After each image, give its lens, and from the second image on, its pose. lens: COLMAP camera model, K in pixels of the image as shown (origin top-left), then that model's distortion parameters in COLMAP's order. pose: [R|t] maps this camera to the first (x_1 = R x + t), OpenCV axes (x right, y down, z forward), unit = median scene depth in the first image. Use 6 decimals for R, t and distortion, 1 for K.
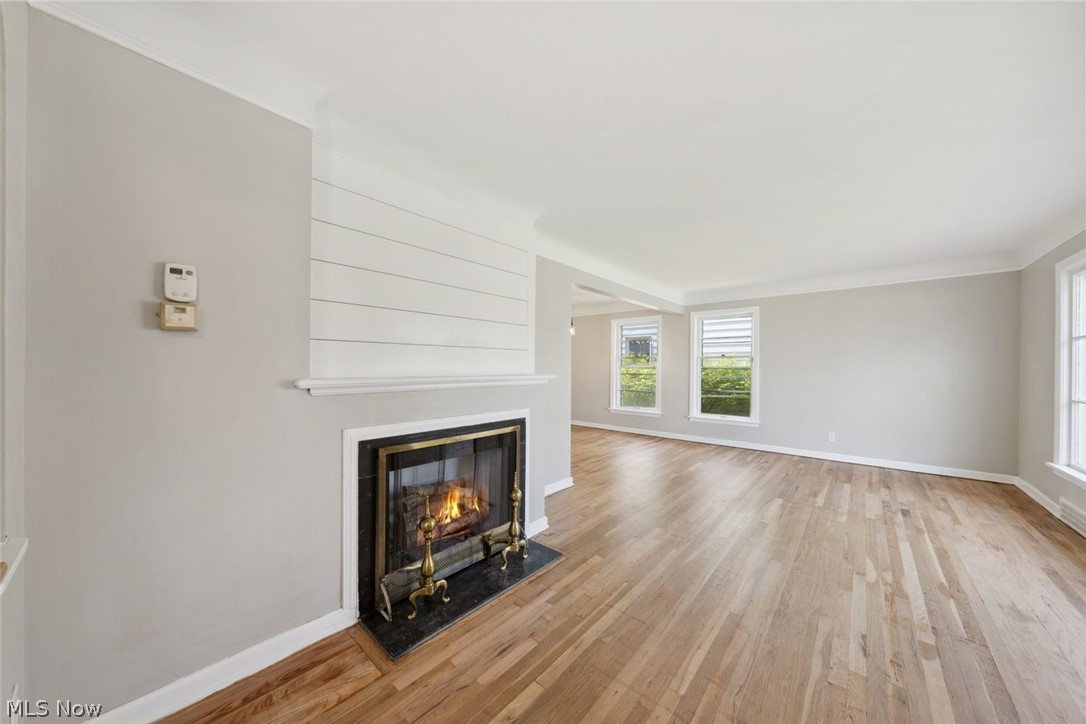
lens RADIAL K [[372.0, 0, 547.1], [0, 372.0, 363.3], [0, 0, 1]] dist [-0.005224, 0.000577]
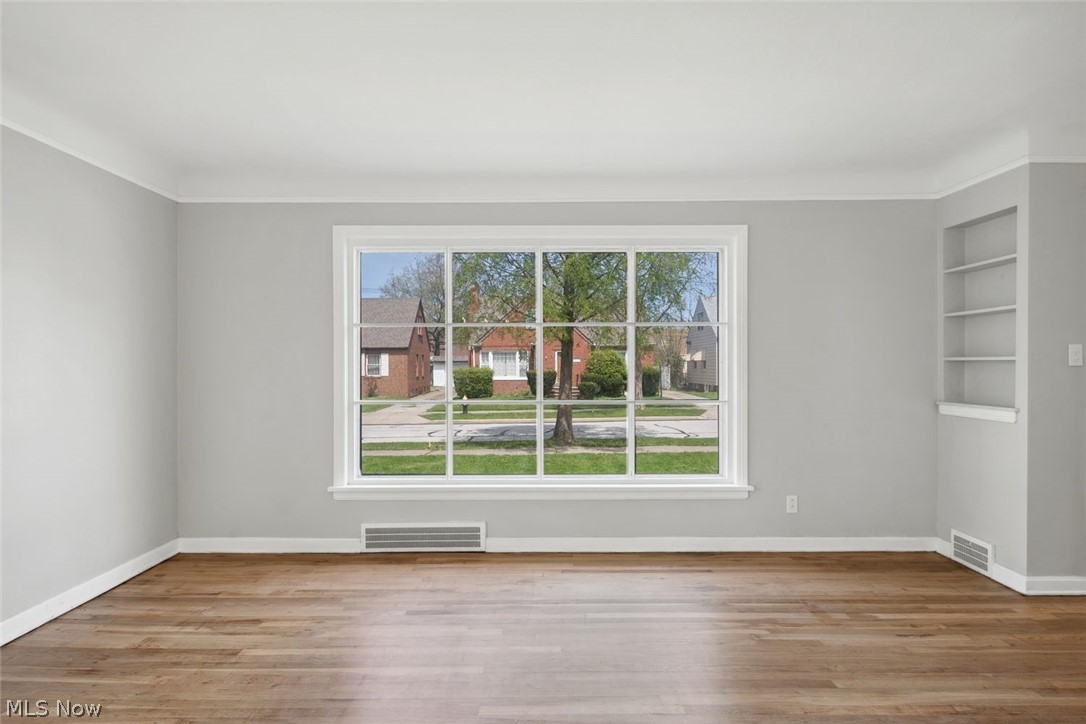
lens RADIAL K [[614.7, 0, 544.9], [0, 614.7, 363.6], [0, 0, 1]] dist [-0.005510, 0.002280]
pose [[-0.648732, -0.006285, 0.760991, 0.124208], [-0.010588, 0.999944, -0.000768, 0.013820], [-0.760943, -0.008556, -0.648762, 1.470163]]
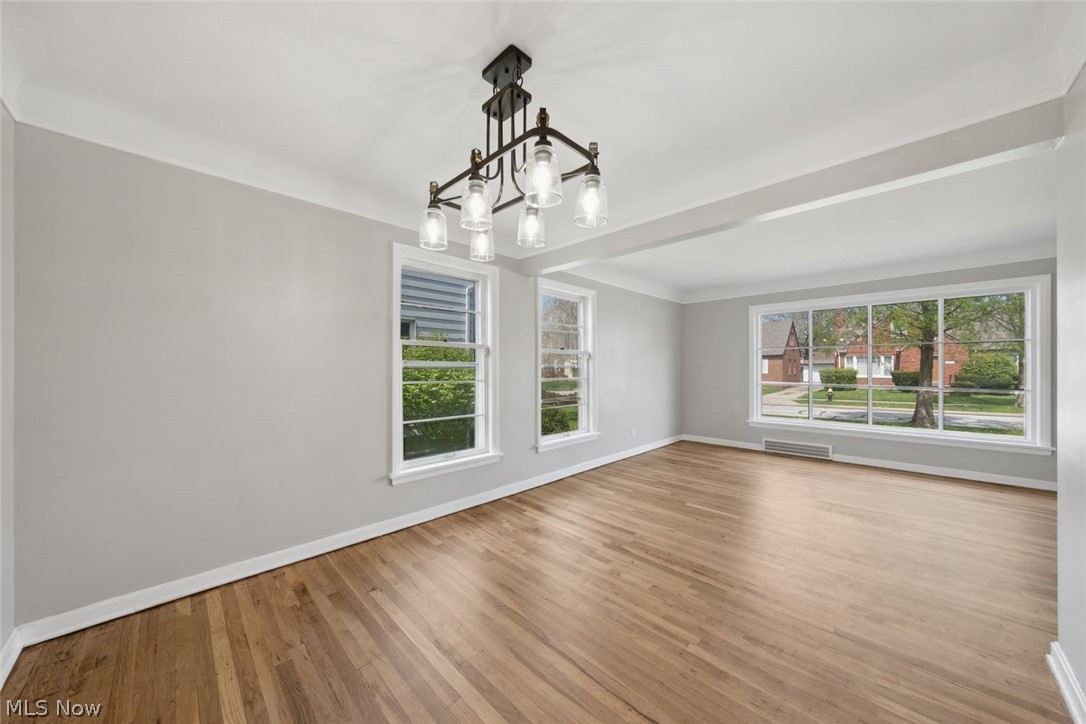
lens RADIAL K [[372.0, 0, 542.5], [0, 372.0, 368.7], [0, 0, 1]] dist [-0.005224, 0.000577]
pose [[0.086247, -0.014116, 0.996174, -0.441993], [-0.006057, 0.999874, 0.014693, 0.008863], [-0.996255, -0.007301, 0.086151, 1.791473]]
